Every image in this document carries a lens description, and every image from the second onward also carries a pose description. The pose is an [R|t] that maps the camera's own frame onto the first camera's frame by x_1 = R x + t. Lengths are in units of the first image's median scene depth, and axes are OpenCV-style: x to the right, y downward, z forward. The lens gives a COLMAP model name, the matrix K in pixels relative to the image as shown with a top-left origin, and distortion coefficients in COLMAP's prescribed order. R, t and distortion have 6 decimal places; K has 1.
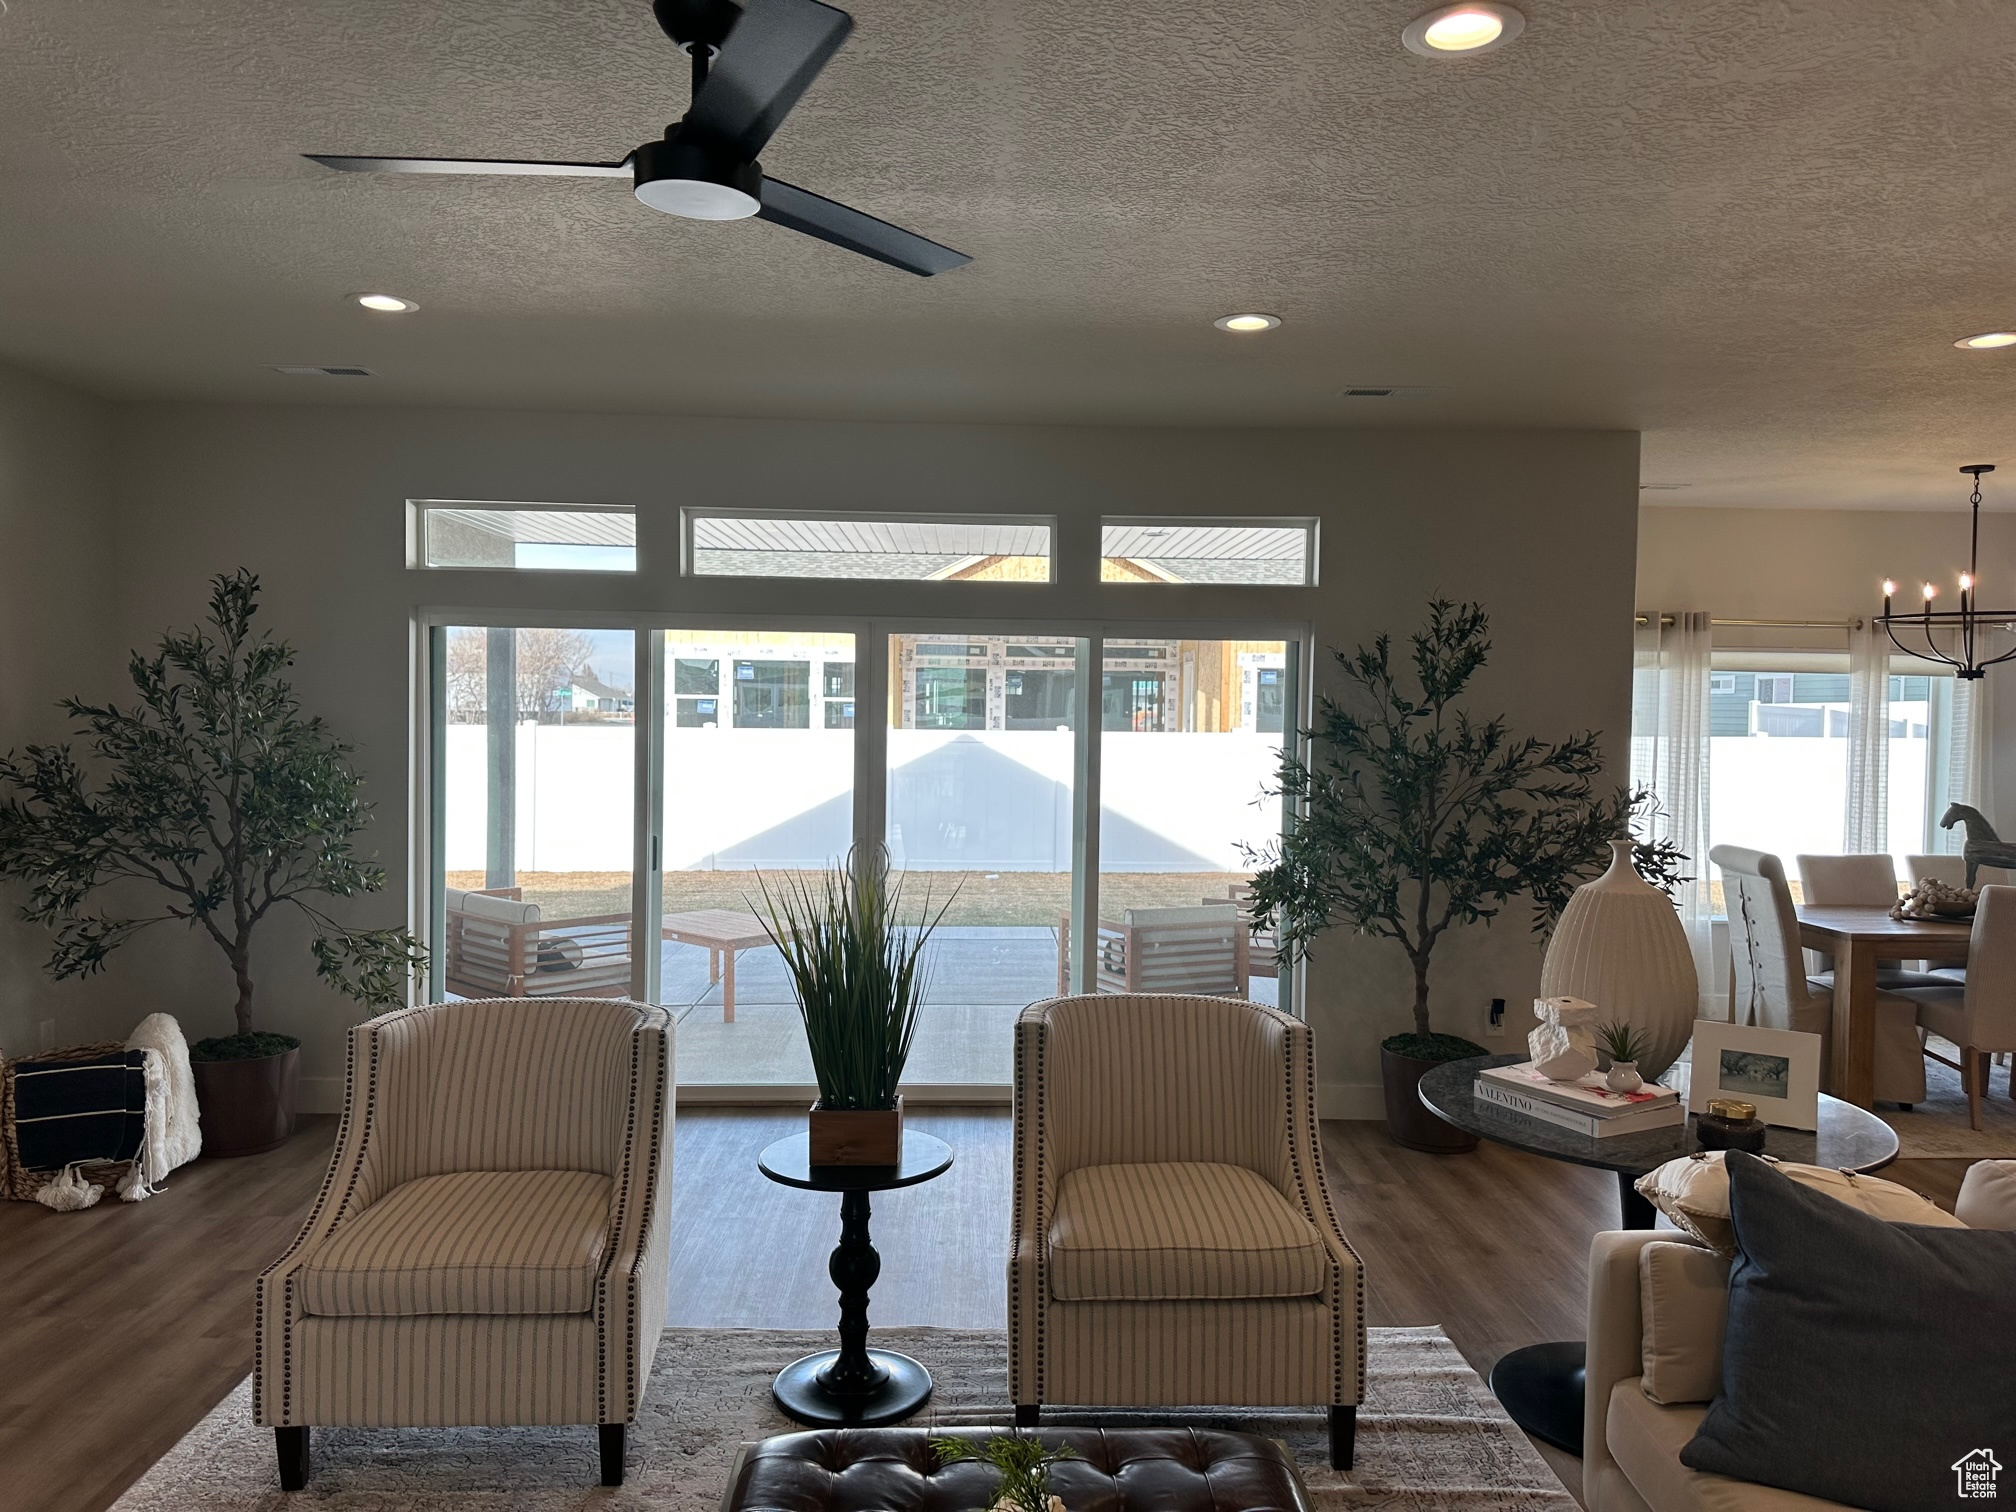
lens RADIAL K [[1421.6, 0, 1004.6], [0, 1421.6, 751.9], [0, 0, 1]] dist [0.063483, -0.054236]
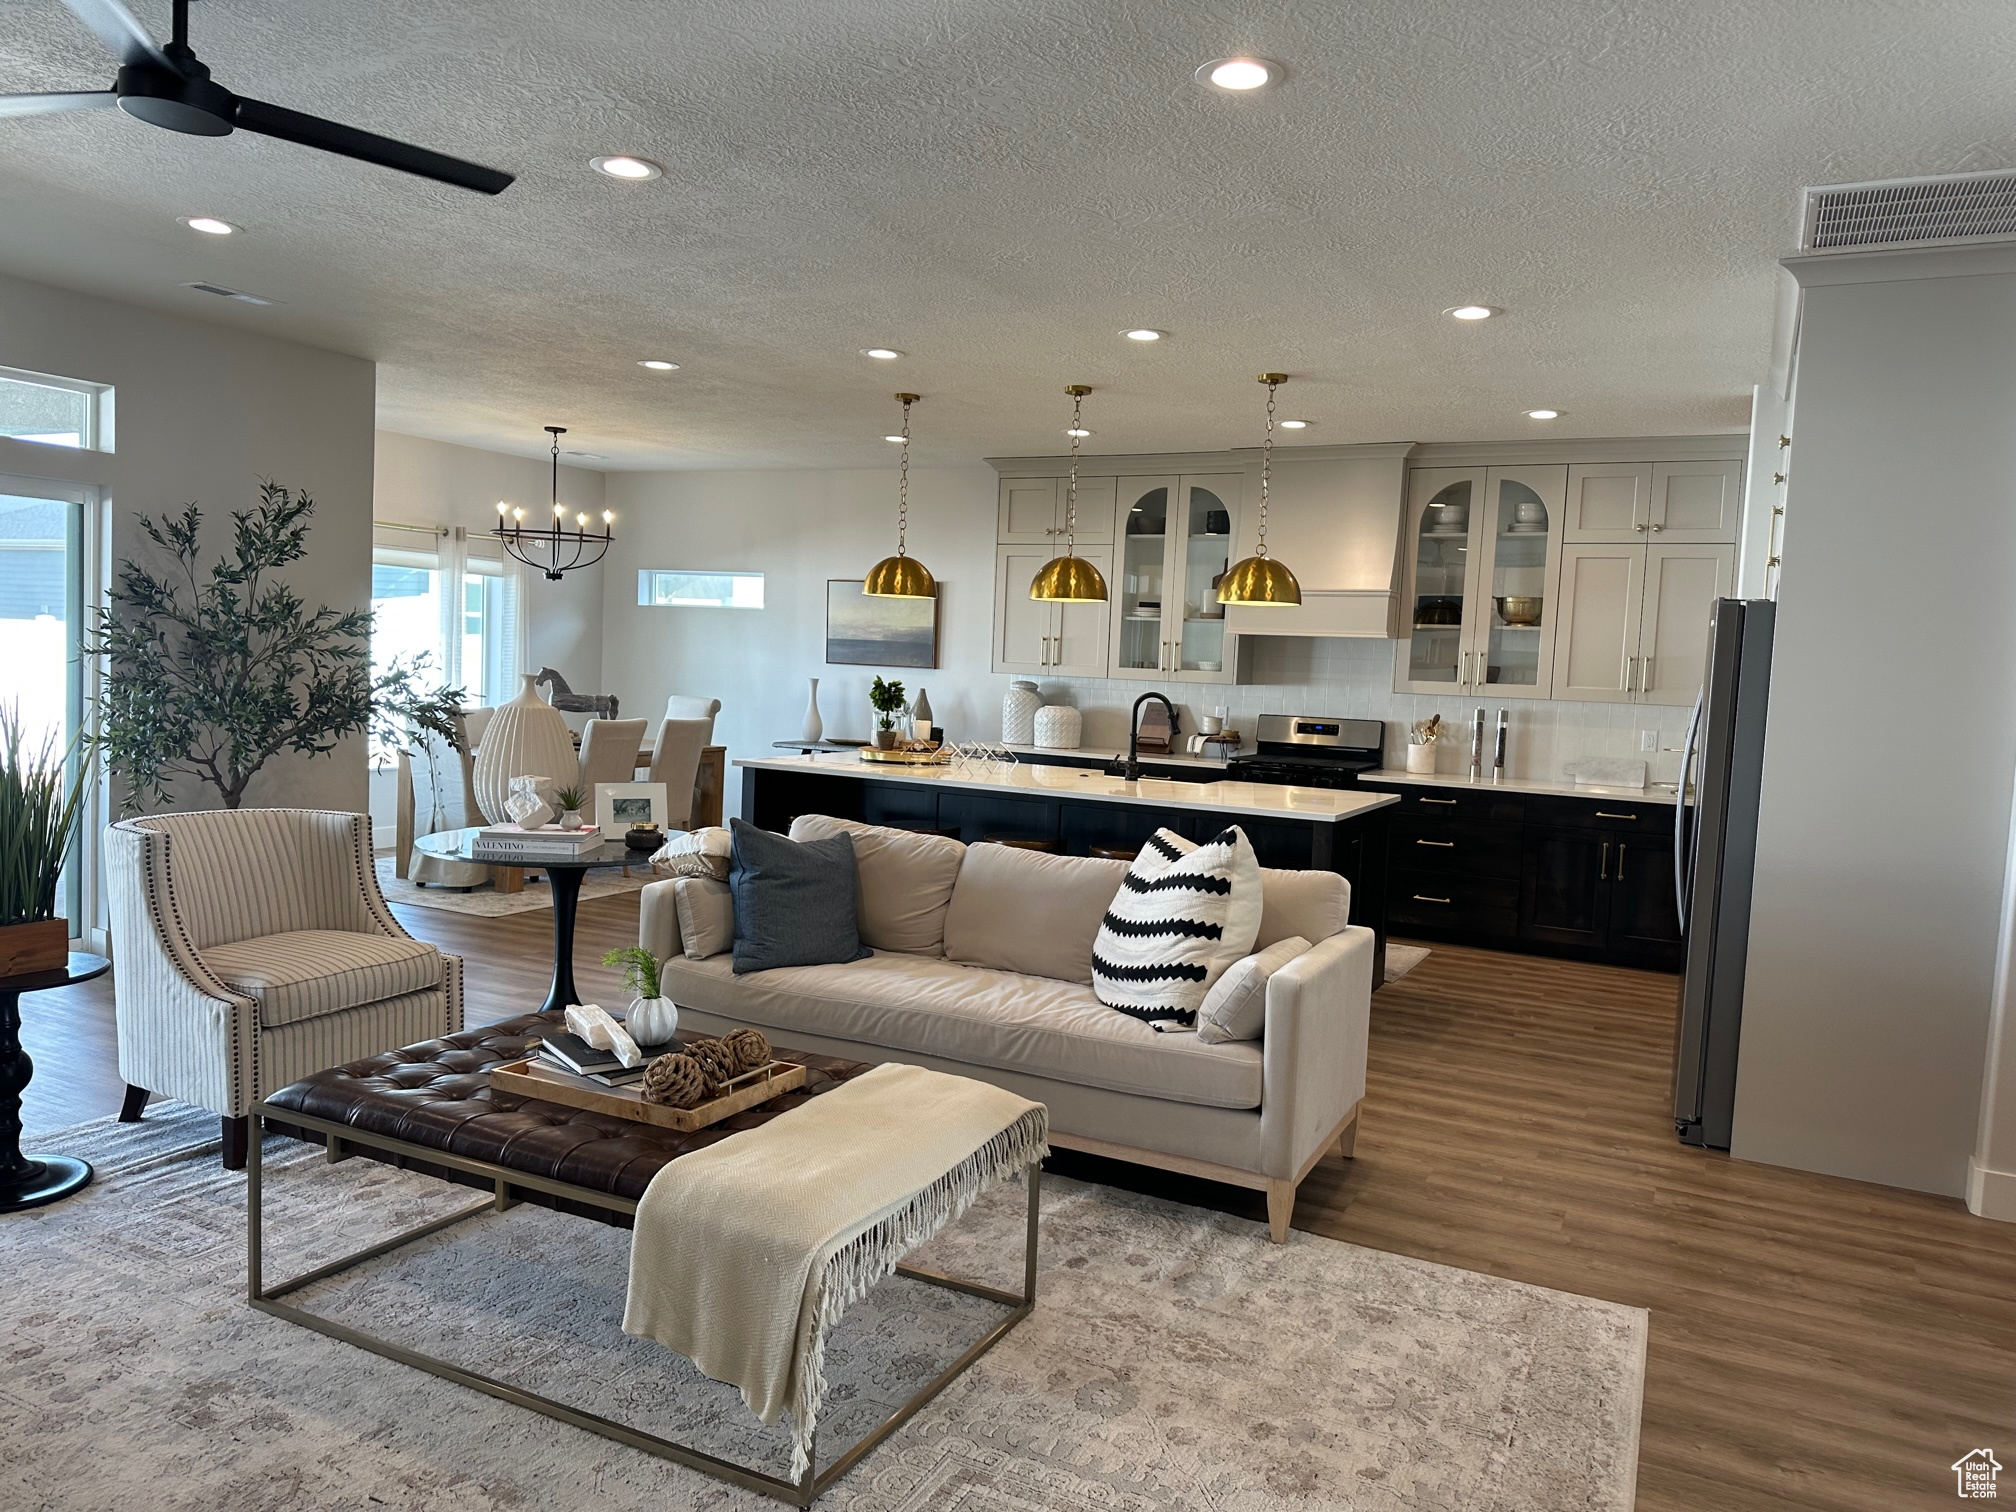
lens RADIAL K [[1421.6, 0, 1002.8], [0, 1421.6, 766.4], [0, 0, 1]] dist [0.063483, -0.054236]
pose [[0.494157, -0.059978, 0.867301, -0.402144], [-0.009909, 0.997164, 0.074604, 0.027465], [-0.869316, -0.045460, 0.492161, -0.099221]]
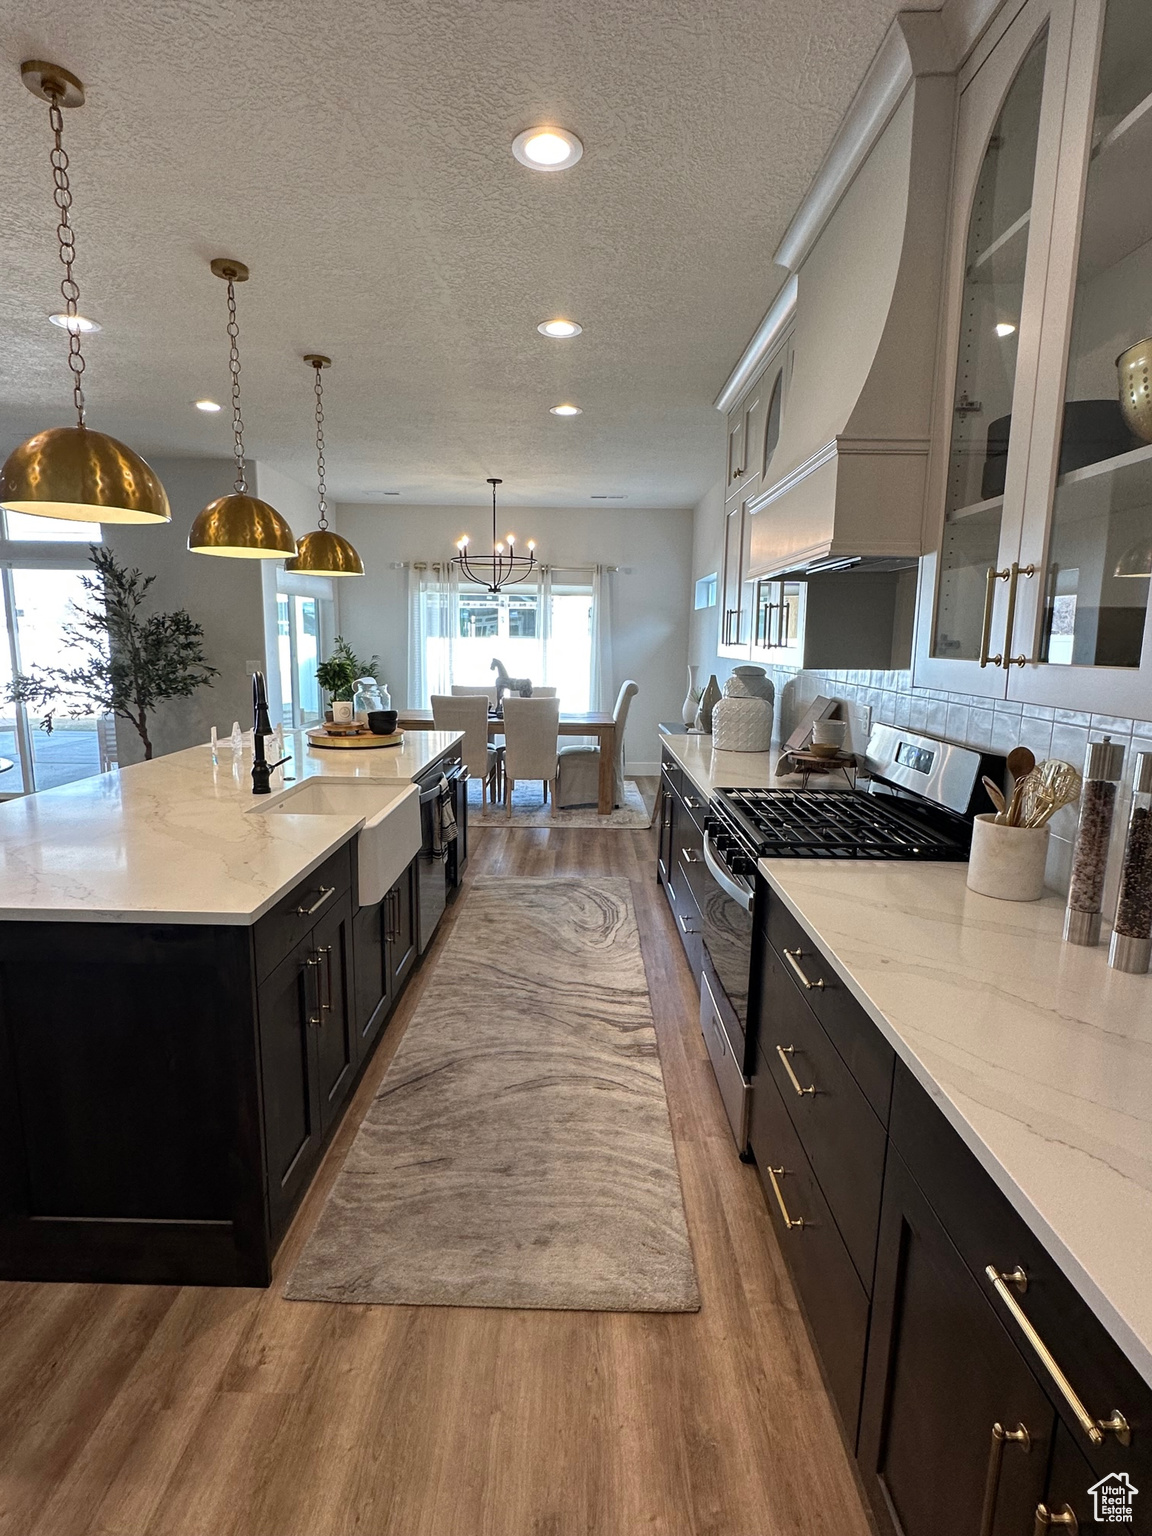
lens RADIAL K [[779.9, 0, 571.3], [0, 779.9, 775.0], [0, 0, 1]] dist [0.007372, 0.000195]
pose [[0.998193, 0.017088, -0.057607, 0.970474], [-0.008500, 0.989226, 0.146153, 0.041447], [0.059484, -0.145399, 0.987583, -0.077423]]
